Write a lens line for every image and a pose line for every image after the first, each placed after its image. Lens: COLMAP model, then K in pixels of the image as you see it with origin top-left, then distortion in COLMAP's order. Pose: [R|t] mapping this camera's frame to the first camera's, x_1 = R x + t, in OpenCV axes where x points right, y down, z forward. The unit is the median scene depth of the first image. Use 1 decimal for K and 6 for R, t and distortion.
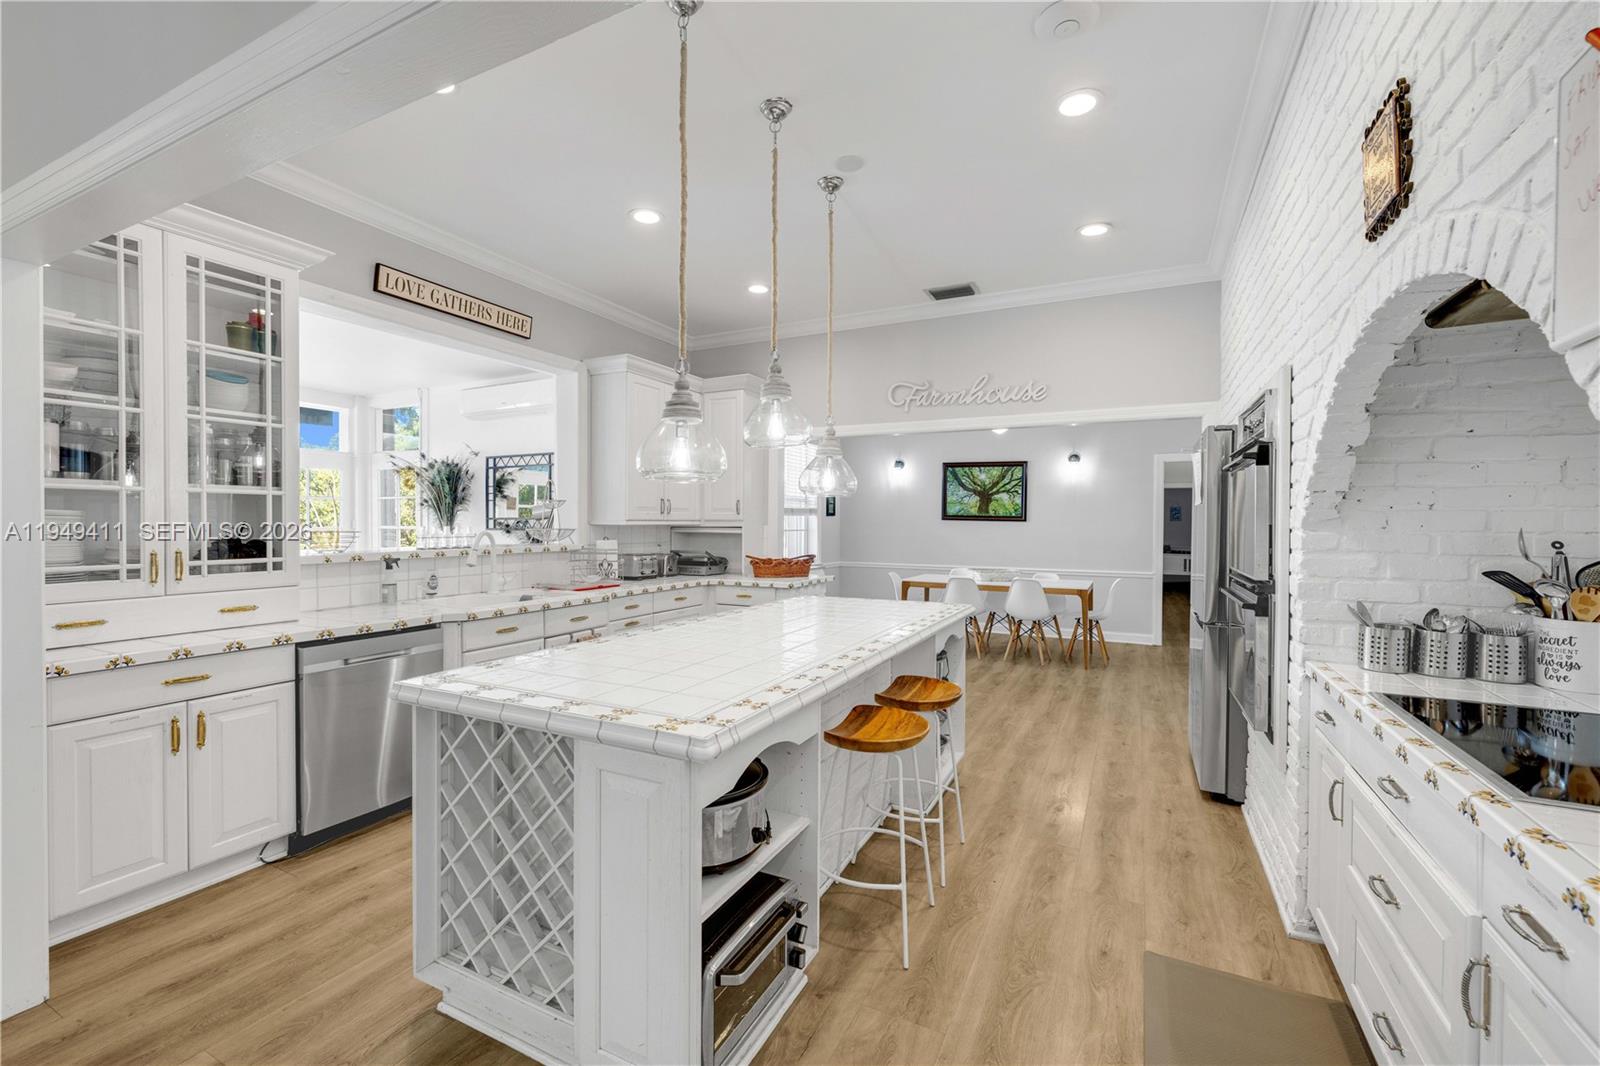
lens RADIAL K [[666.9, 0, 797.2], [0, 666.9, 529.3], [0, 0, 1]] dist [0.000697, 0.000332]
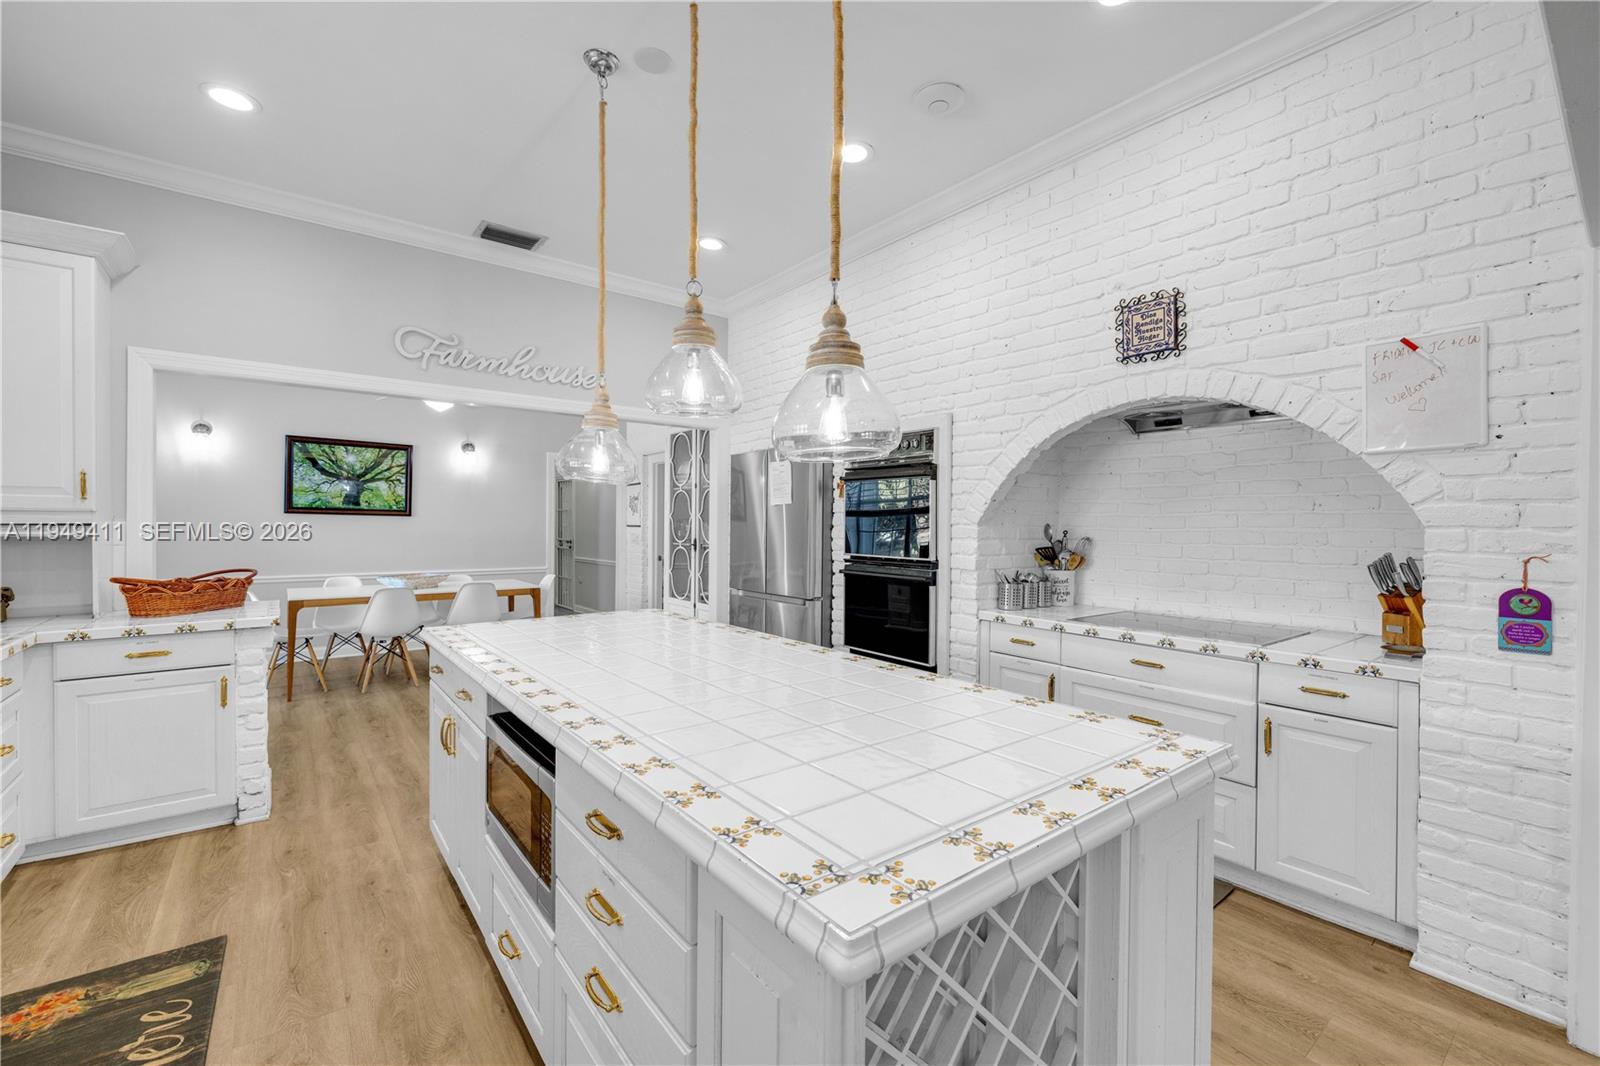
lens RADIAL K [[666.9, 0, 797.2], [0, 666.9, 529.3], [0, 0, 1]] dist [0.000697, 0.000332]
pose [[0.425511, -0.009785, 0.904900, -0.314368], [0.003394, 0.999952, 0.009216, -0.002139], [-0.904947, -0.000850, 0.425524, 0.285032]]
